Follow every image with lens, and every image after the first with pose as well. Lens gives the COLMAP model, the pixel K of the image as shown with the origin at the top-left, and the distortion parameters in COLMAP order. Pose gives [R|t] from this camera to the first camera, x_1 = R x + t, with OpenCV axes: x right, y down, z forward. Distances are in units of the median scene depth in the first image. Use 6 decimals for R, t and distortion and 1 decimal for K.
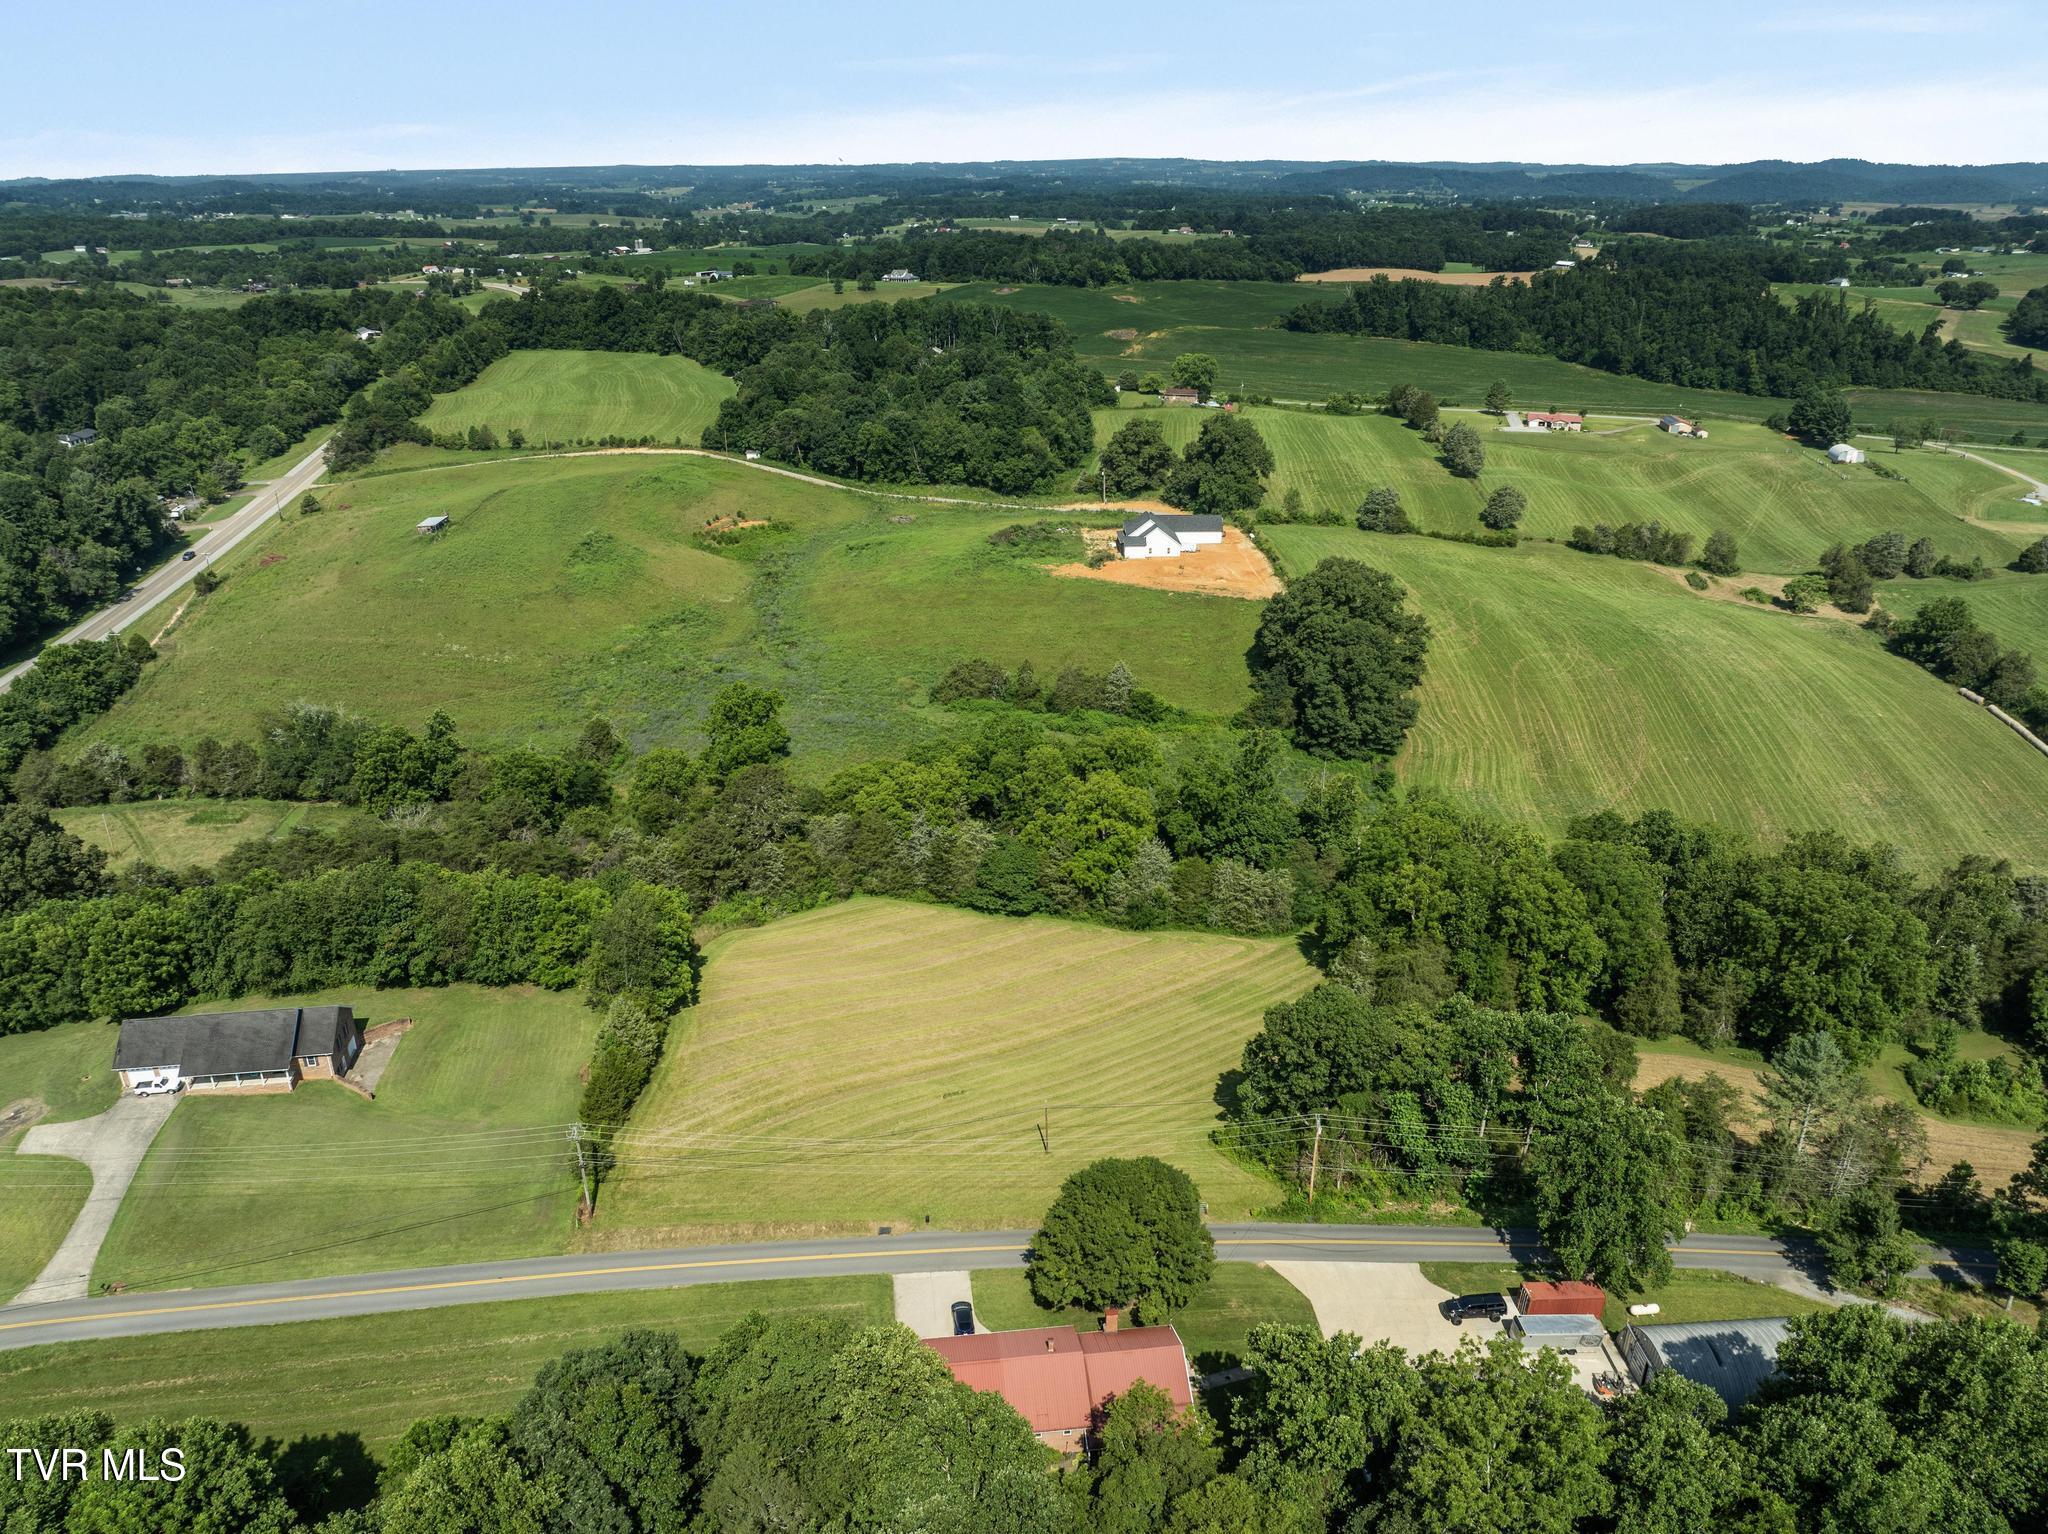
lens RADIAL K [[1439.3, 0, 1035.3], [0, 1439.3, 762.6], [0, 0, 1]] dist [-0.043817, 0.012349]
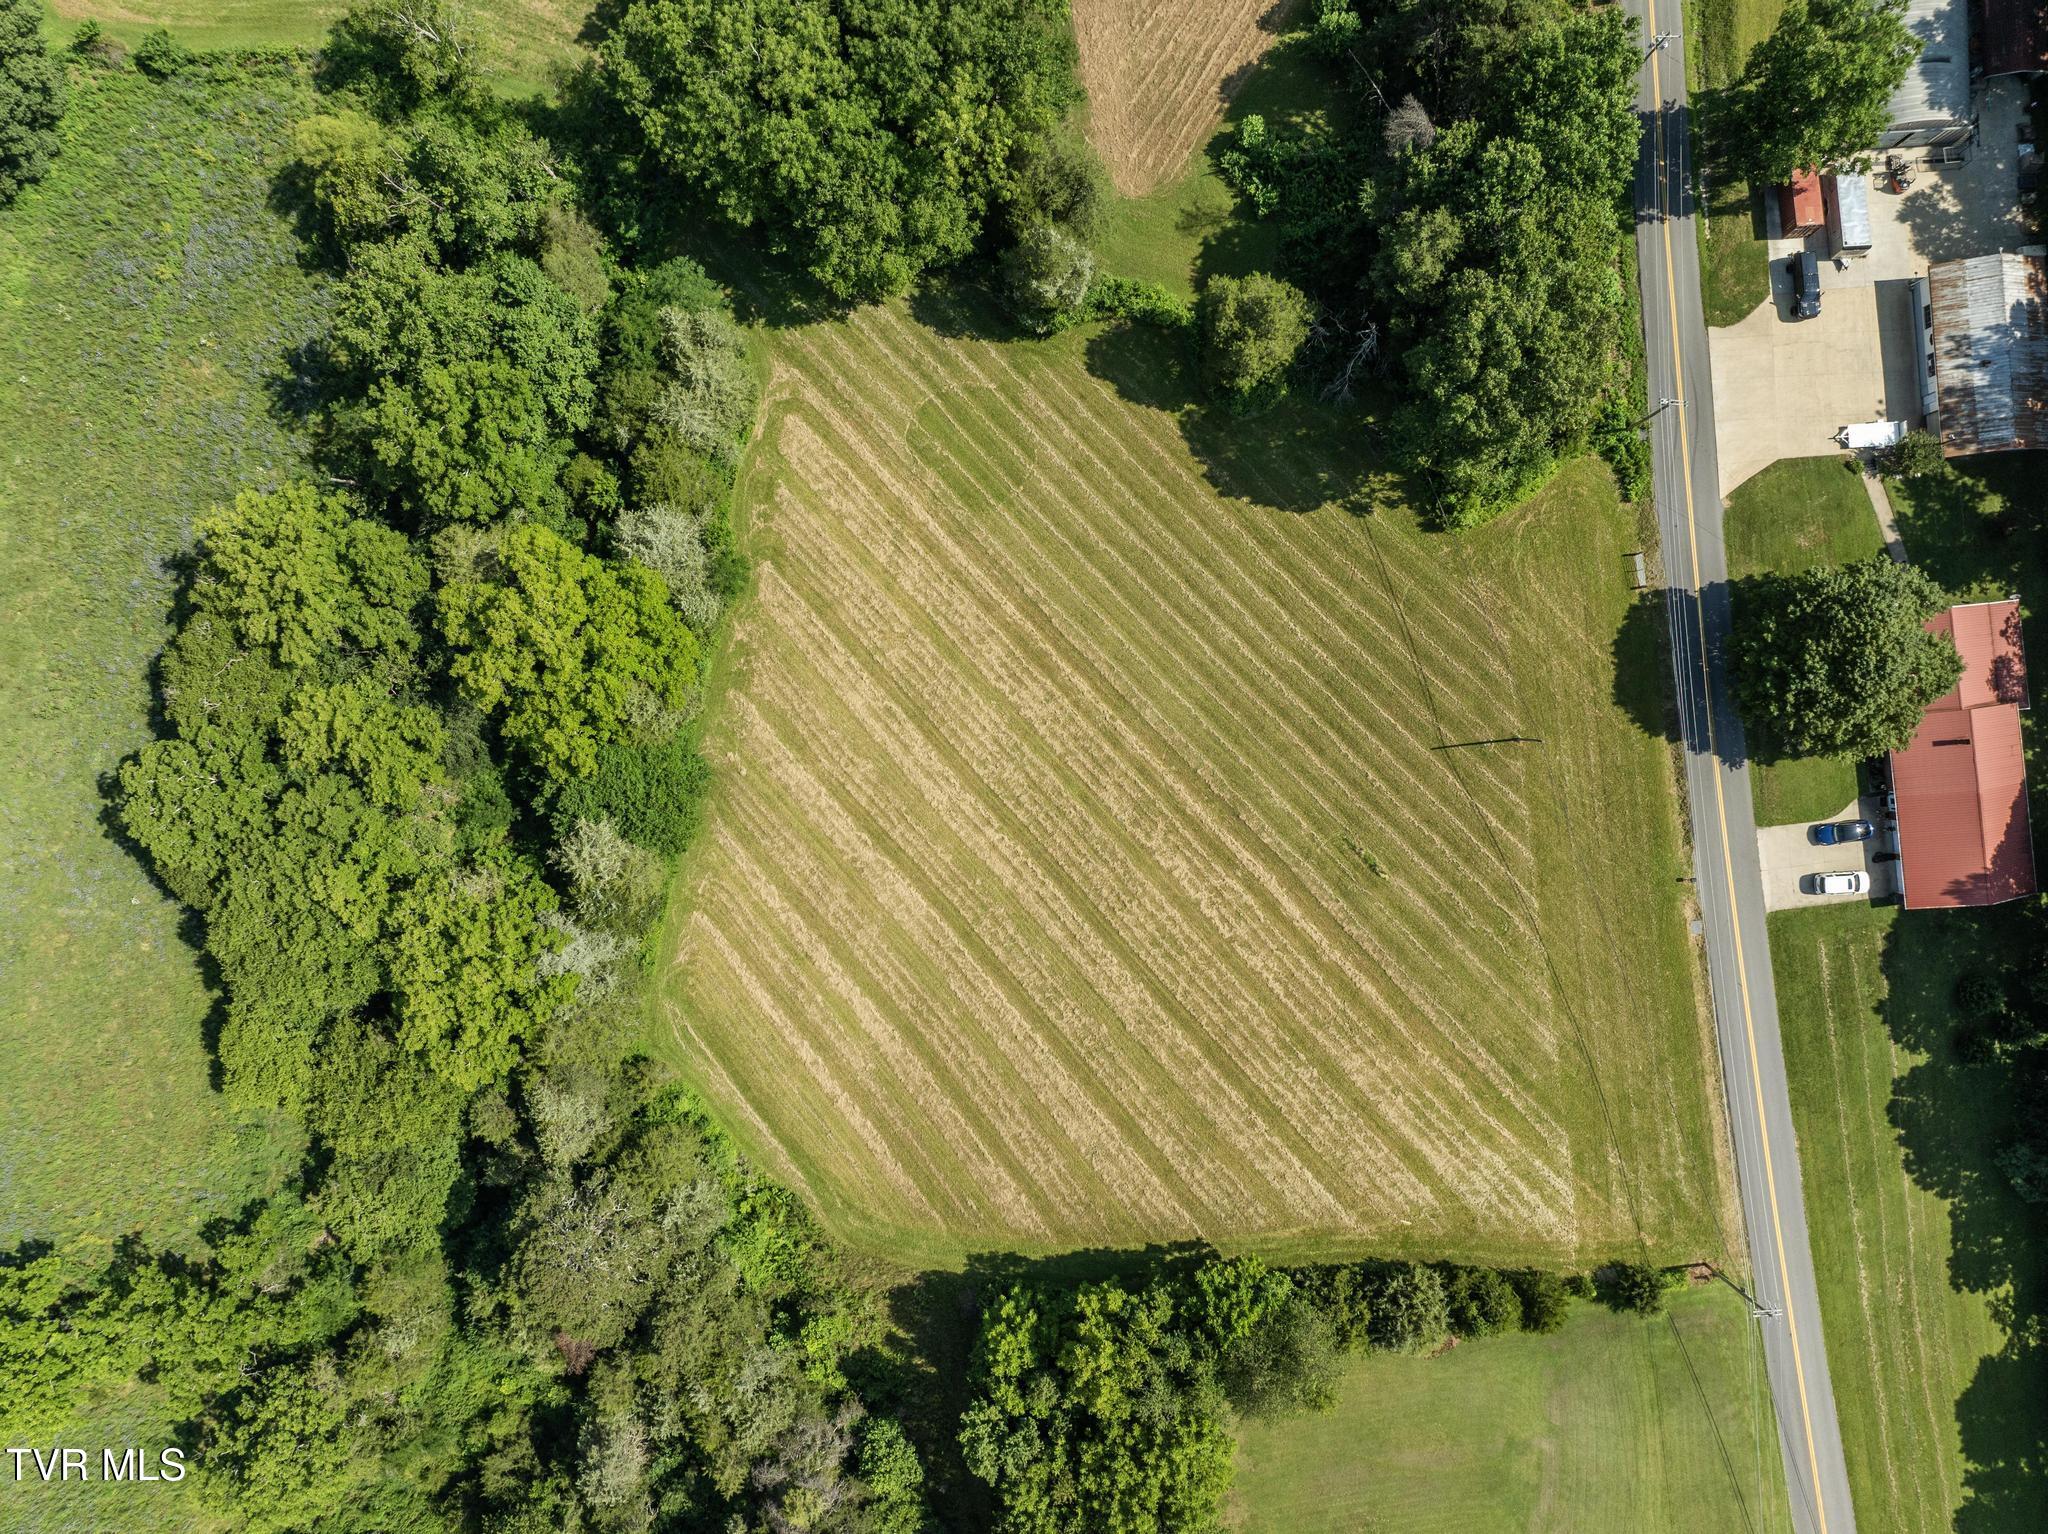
lens RADIAL K [[1439.3, 0, 1042.4], [0, 1439.3, 774.2], [0, 0, 1]] dist [-0.043817, 0.012349]
pose [[0.007420, -0.999889, -0.012915, -0.001215], [0.401165, -0.008854, 0.915963, -0.218157], [-0.915976, -0.011977, 0.401055, 0.352046]]
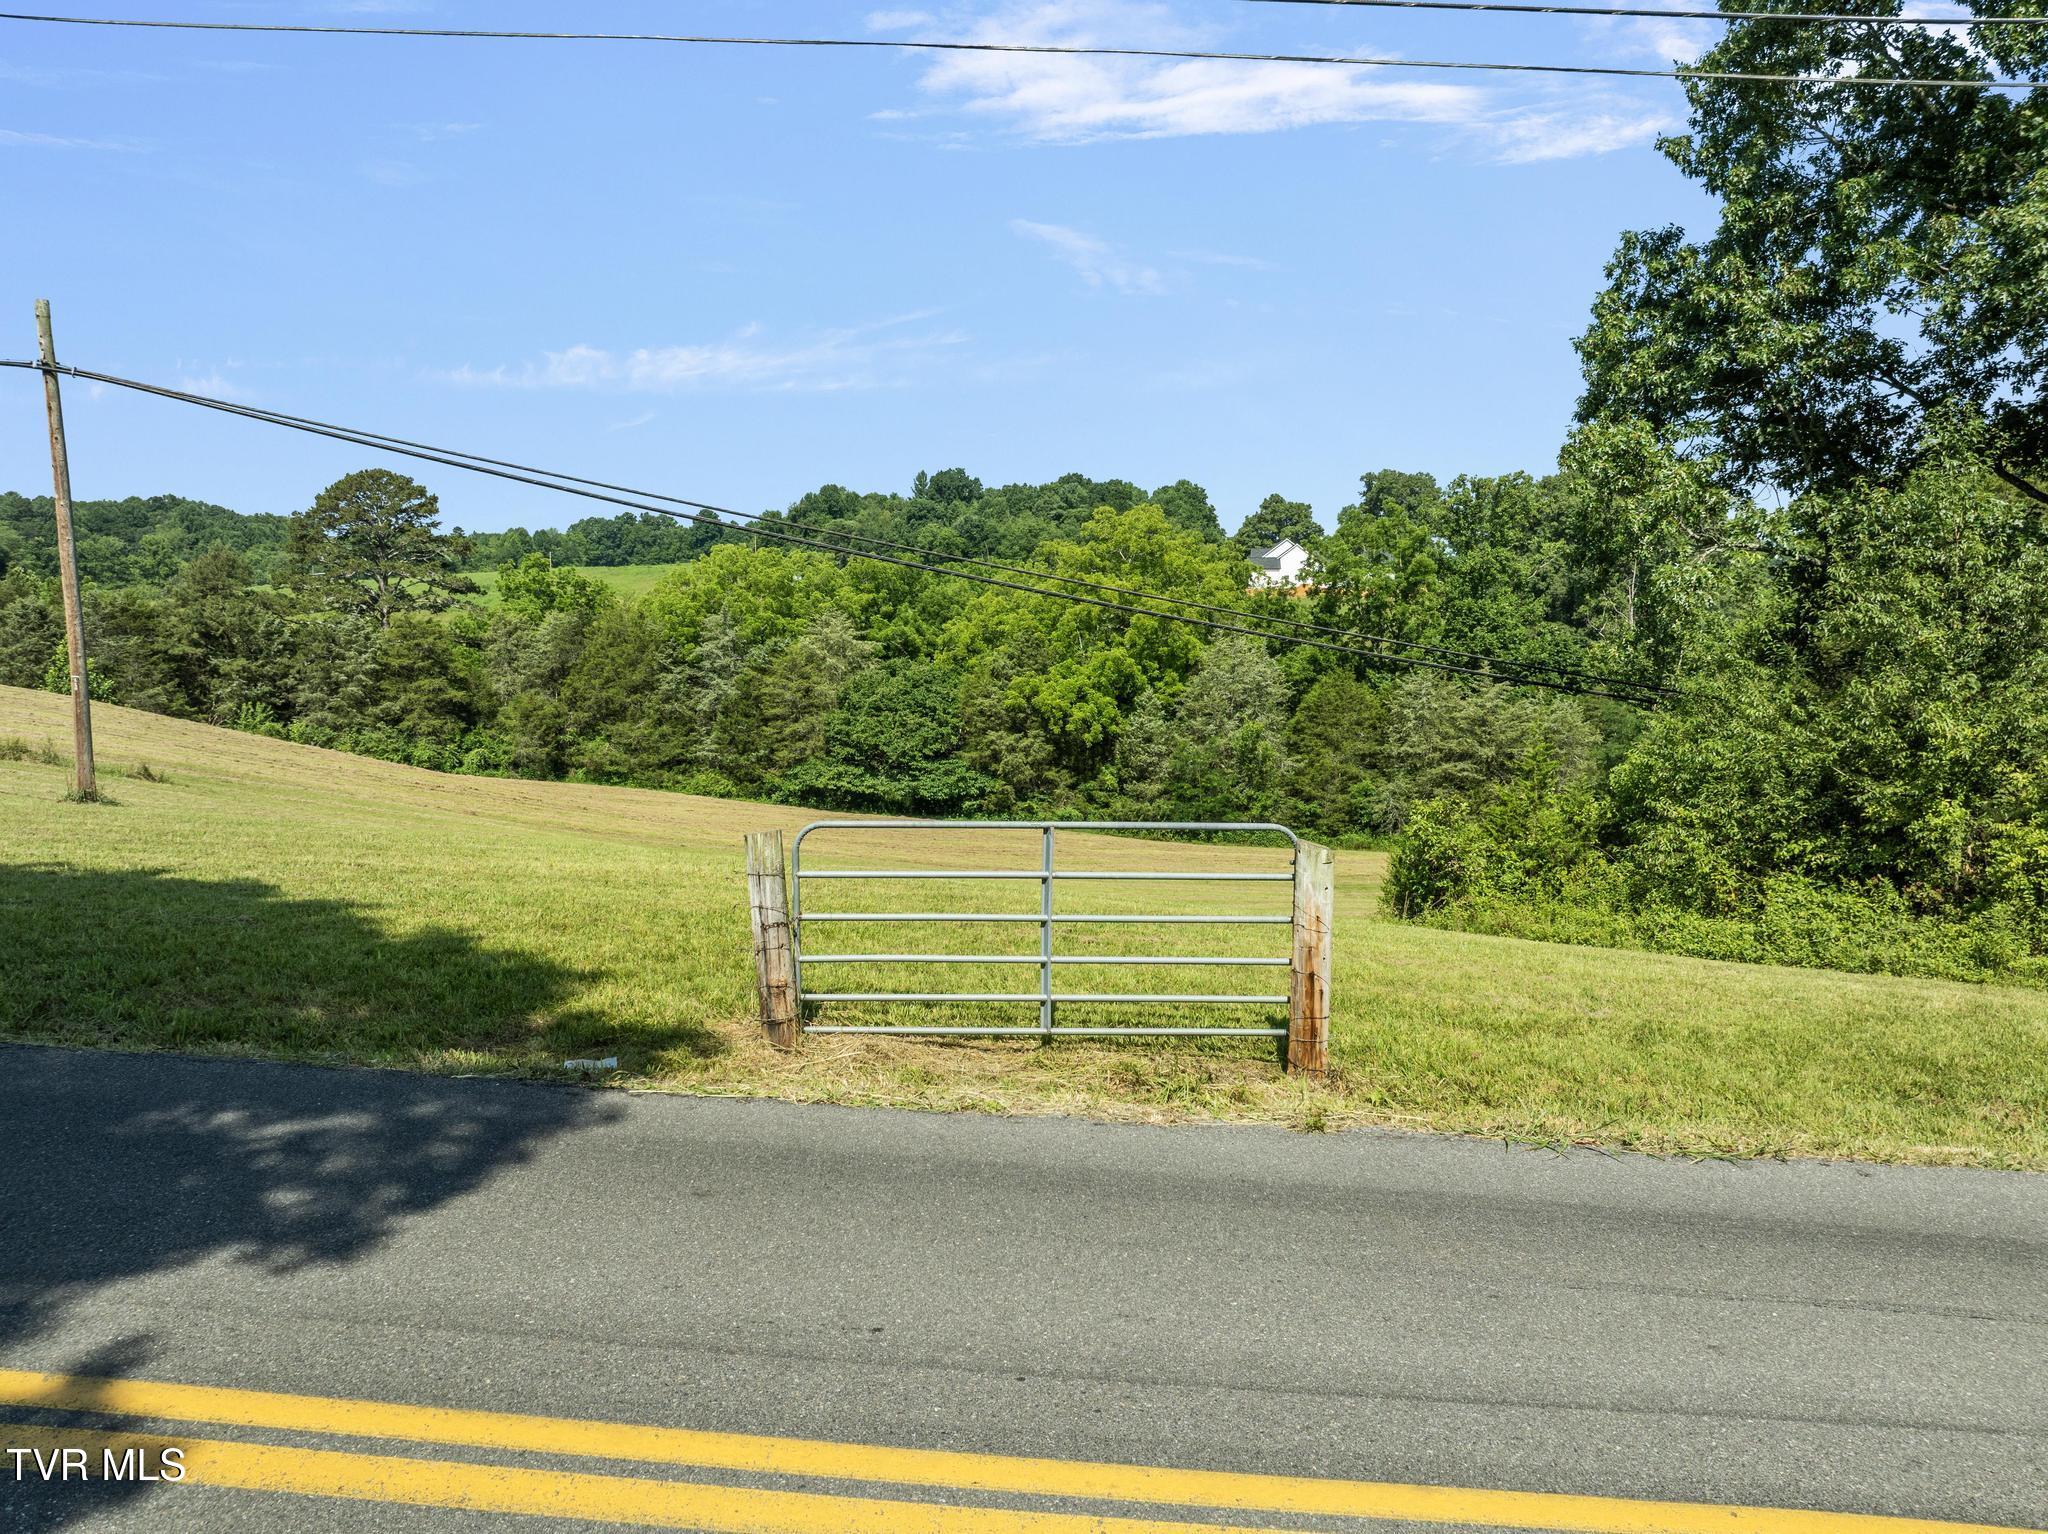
lens RADIAL K [[1439.3, 0, 1029.2], [0, 1439.3, 784.3], [0, 0, 1]] dist [-0.043817, 0.012349]
pose [[0.992265, 0.017977, -0.122831, 0.041147], [-0.048955, 0.965937, -0.254105, 0.113907], [0.114079, 0.258153, 0.959345, 0.339642]]
